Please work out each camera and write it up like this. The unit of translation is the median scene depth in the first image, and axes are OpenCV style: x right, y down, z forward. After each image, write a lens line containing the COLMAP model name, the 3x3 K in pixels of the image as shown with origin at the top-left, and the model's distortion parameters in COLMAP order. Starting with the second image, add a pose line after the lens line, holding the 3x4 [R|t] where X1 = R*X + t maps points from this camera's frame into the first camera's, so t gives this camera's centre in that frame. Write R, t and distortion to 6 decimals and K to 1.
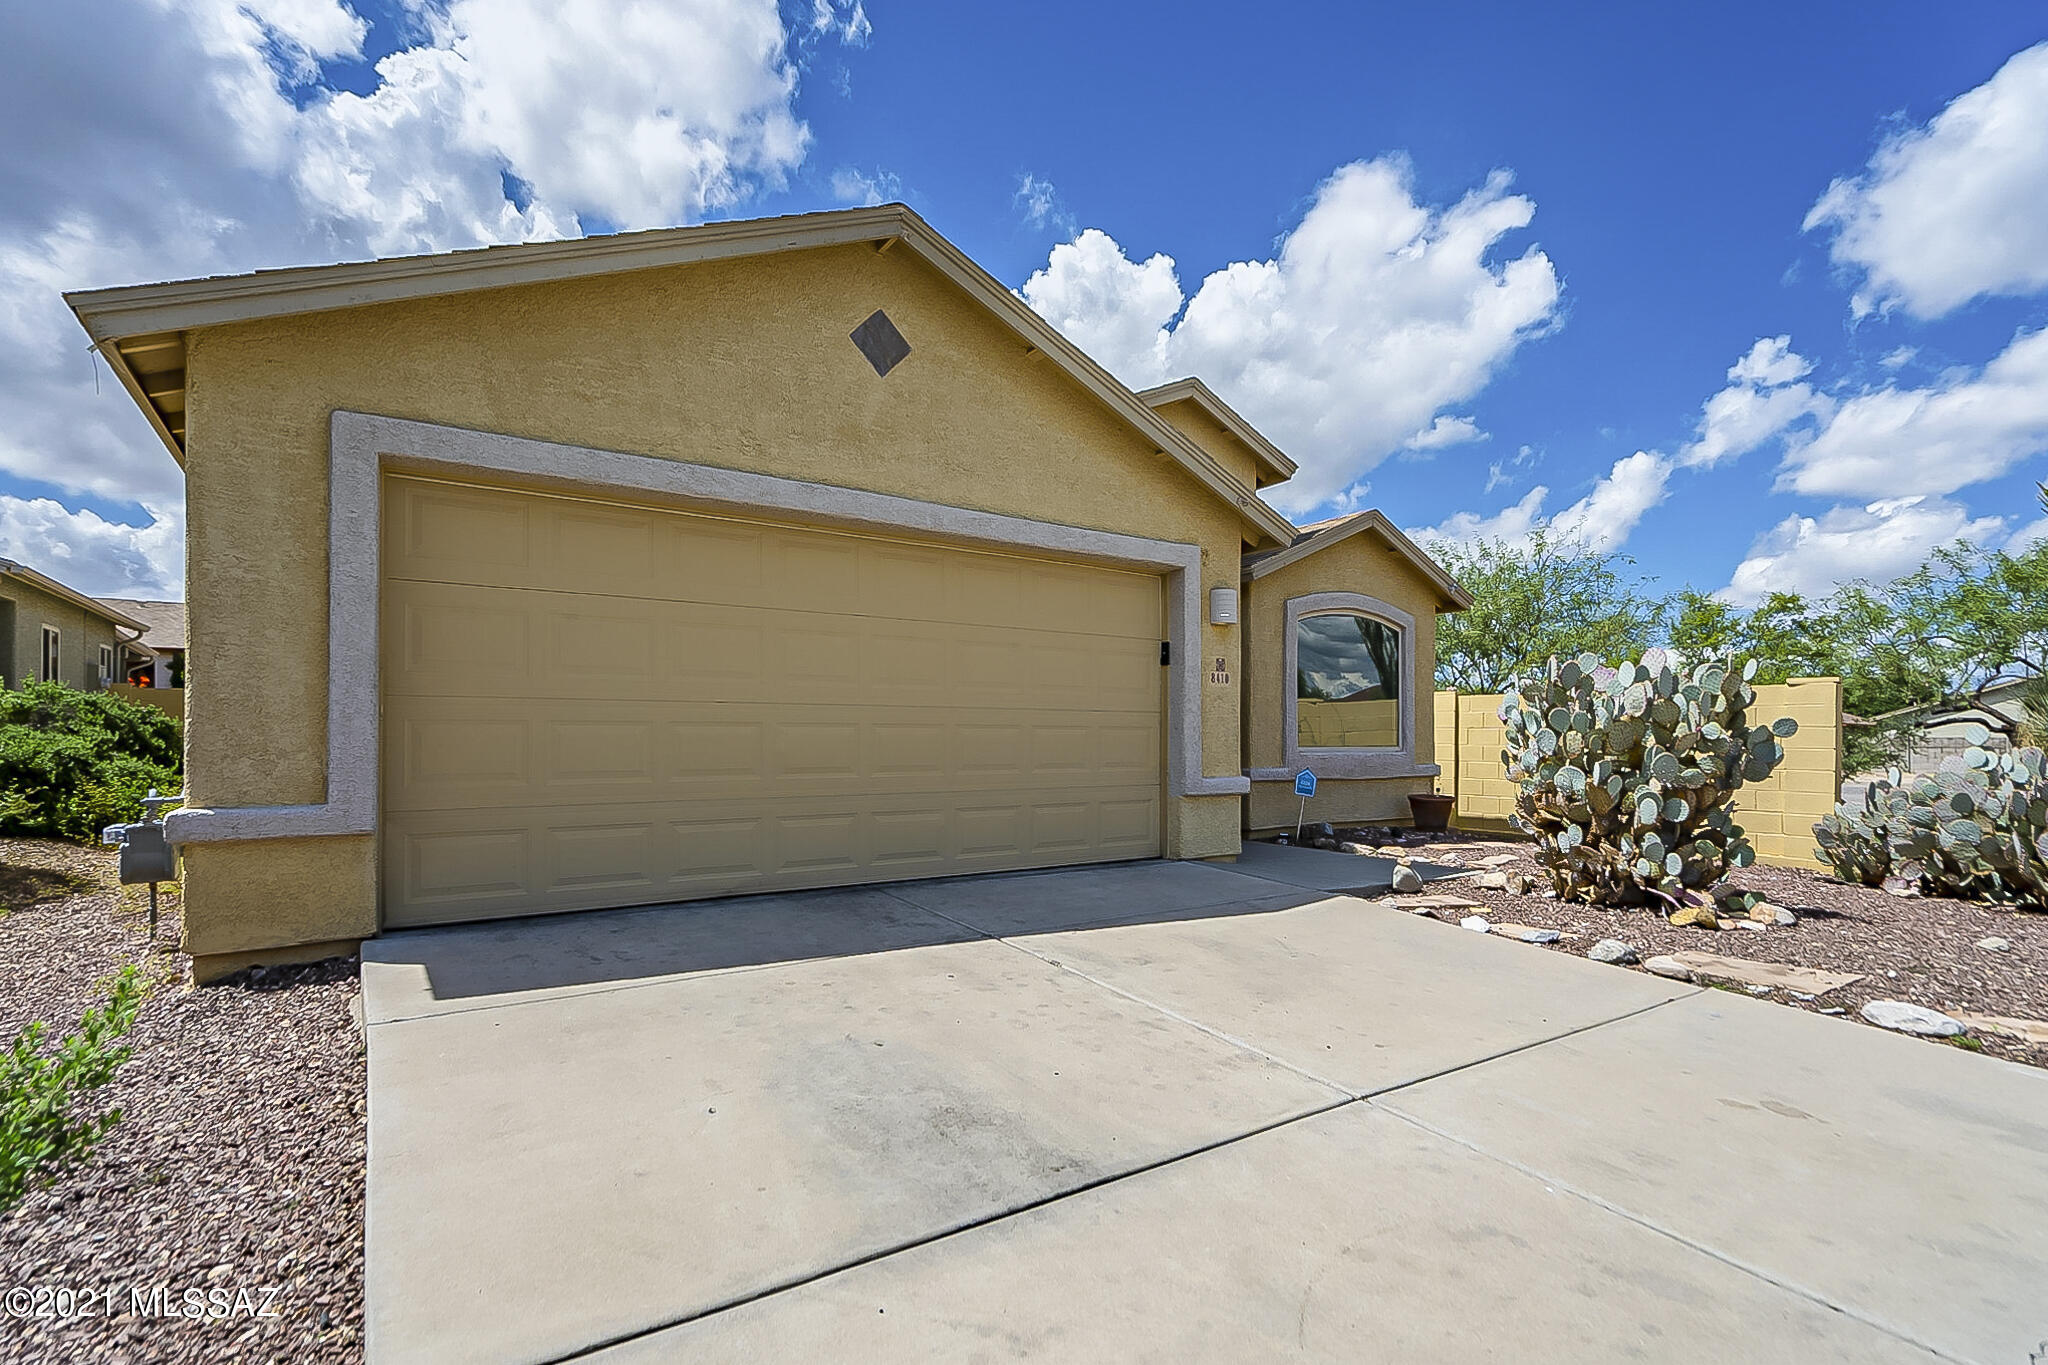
lens RADIAL K [[959.4, 0, 1054.2], [0, 959.4, 734.0], [0, 0, 1]] dist [-0.000813, 0.000430]
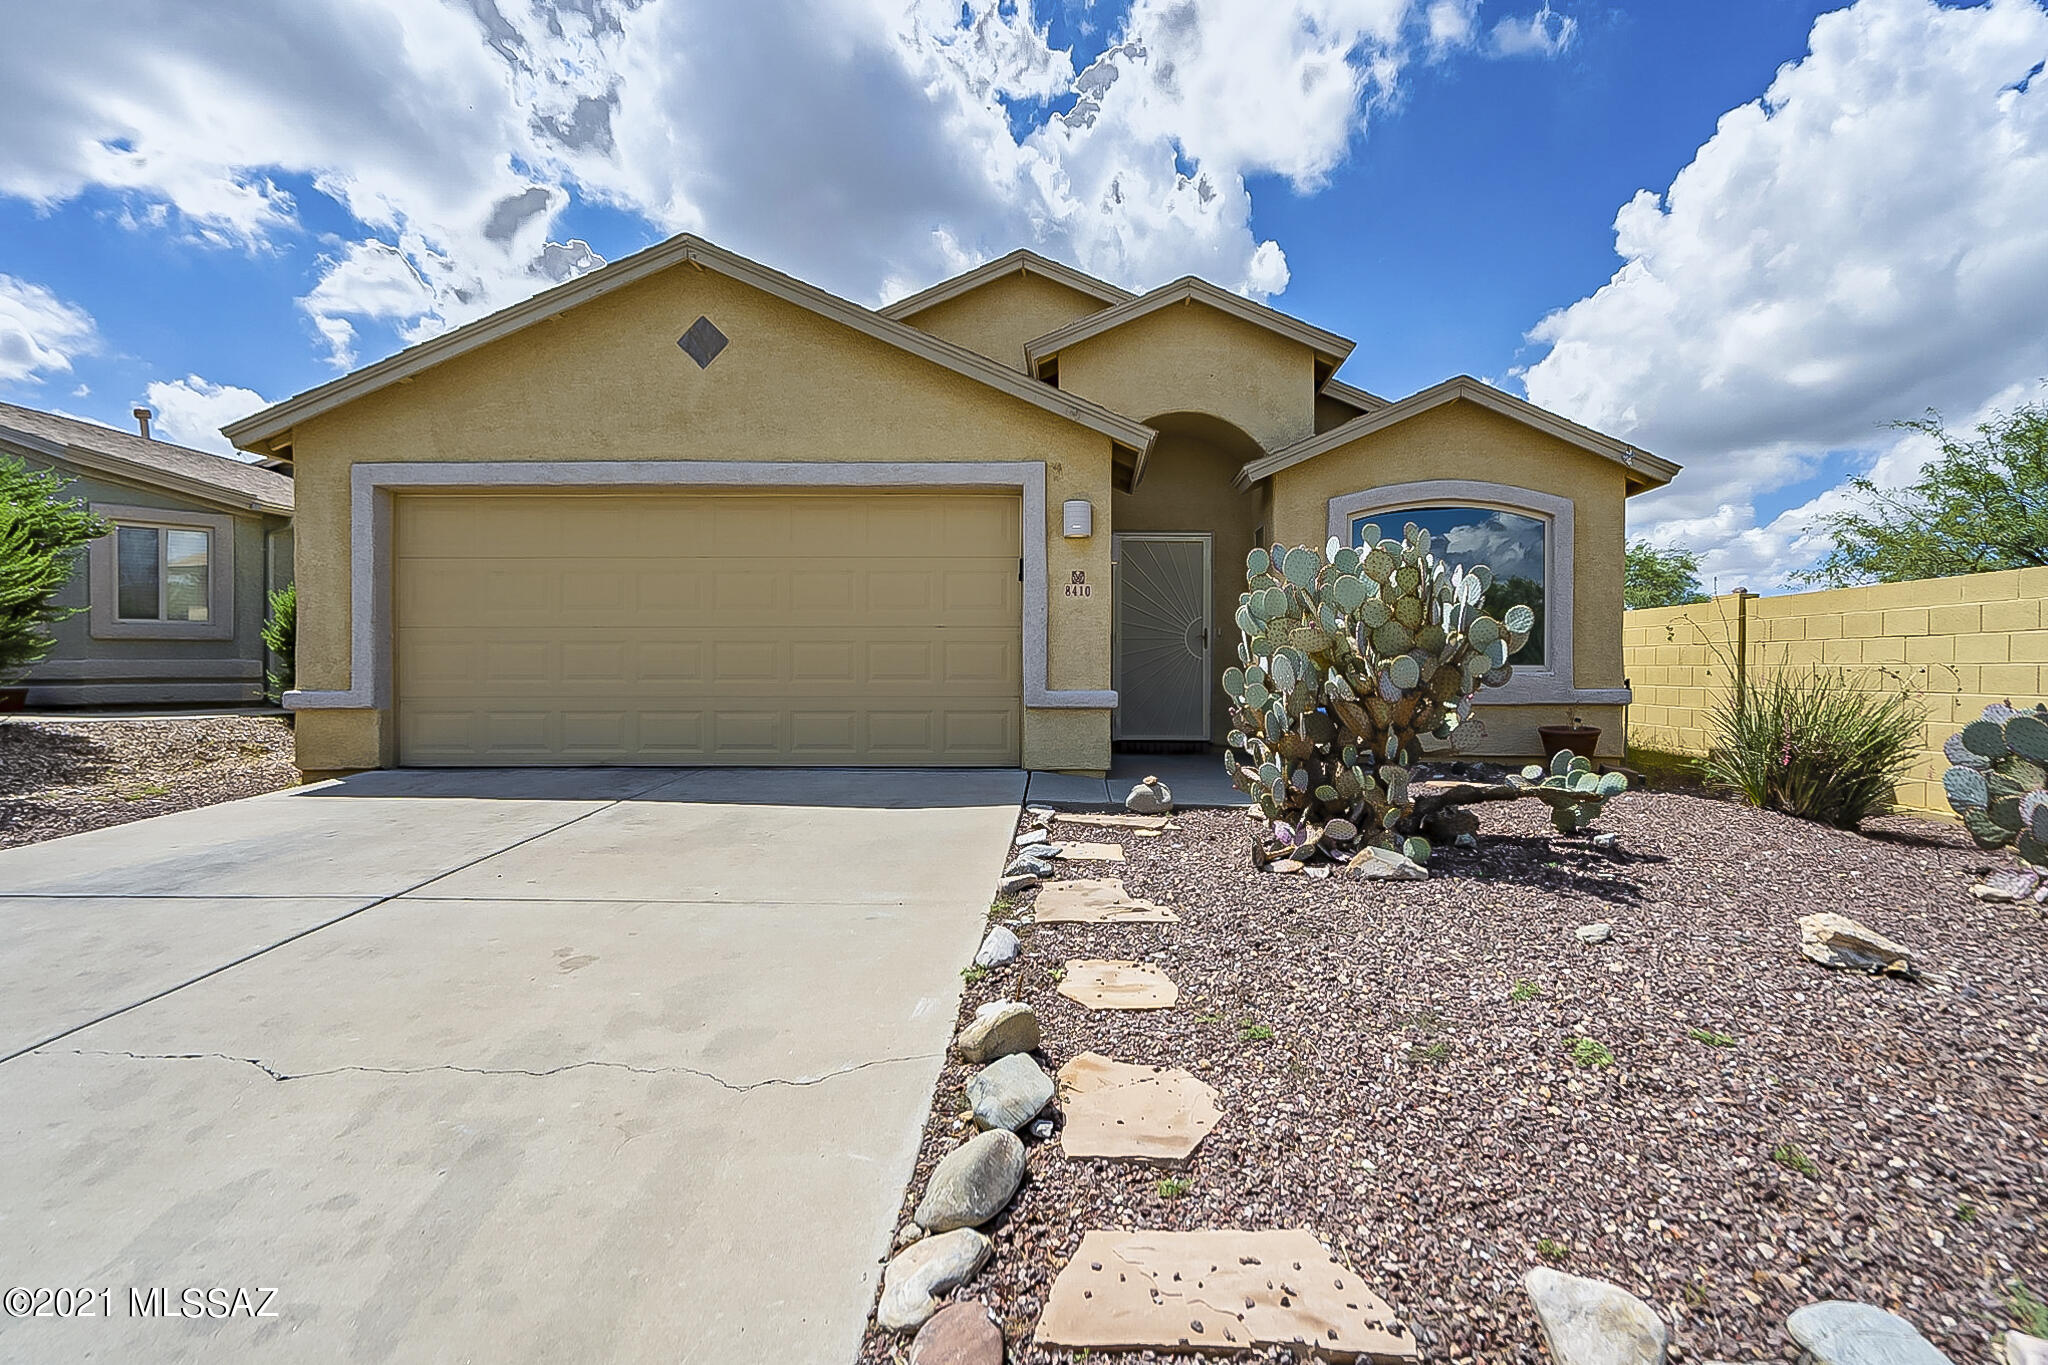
lens RADIAL K [[959.4, 0, 1030.8], [0, 959.4, 681.8], [0, 0, 1]] dist [-0.000813, 0.000430]
pose [[0.819272, 0.004149, -0.573390, 0.920068], [0.004514, 0.999896, 0.013685, 0.028422], [0.573387, -0.013800, 0.819169, 0.201623]]
